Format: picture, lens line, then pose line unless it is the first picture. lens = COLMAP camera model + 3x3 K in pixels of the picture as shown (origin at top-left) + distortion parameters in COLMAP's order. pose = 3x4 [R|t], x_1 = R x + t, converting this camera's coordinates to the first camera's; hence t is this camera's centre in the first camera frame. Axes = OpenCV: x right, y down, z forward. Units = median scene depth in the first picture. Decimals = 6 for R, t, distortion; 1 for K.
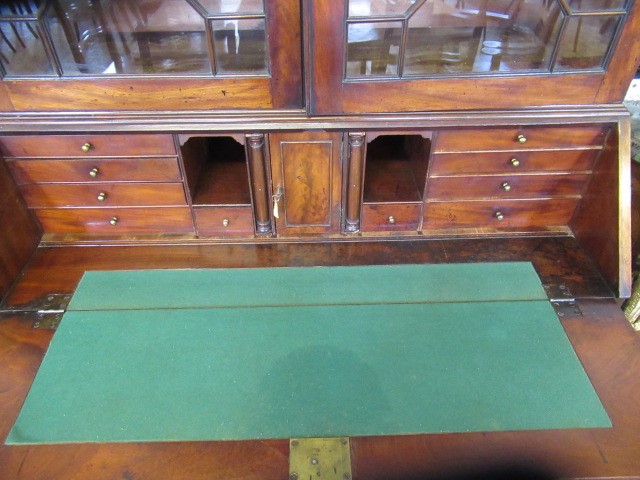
lens RADIAL K [[483.5, 0, 317.5], [0, 483.5, 239.7], [0, 0, 1]] dist [-0.006077, -0.002798]
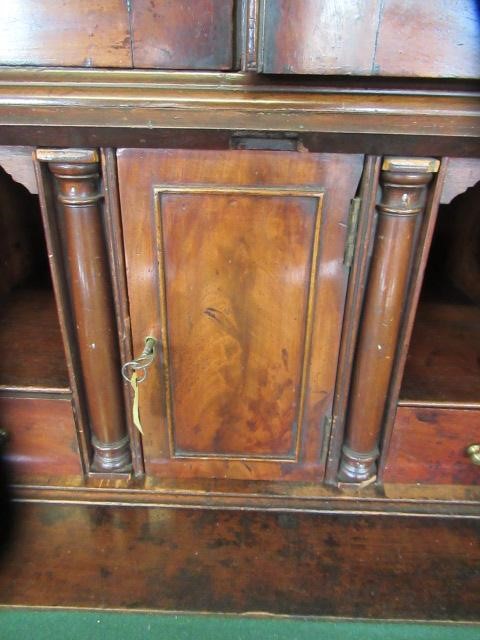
lens RADIAL K [[495.5, 0, 235.0], [0, 495.5, 320.6], [0, 0, 1]] dist [0.015244, 0.000279]
pose [[0.998365, 0.044104, -0.036356, -0.010004], [-0.051191, 0.972888, -0.225539, -0.046857], [0.025424, 0.227032, 0.973555, 0.647590]]
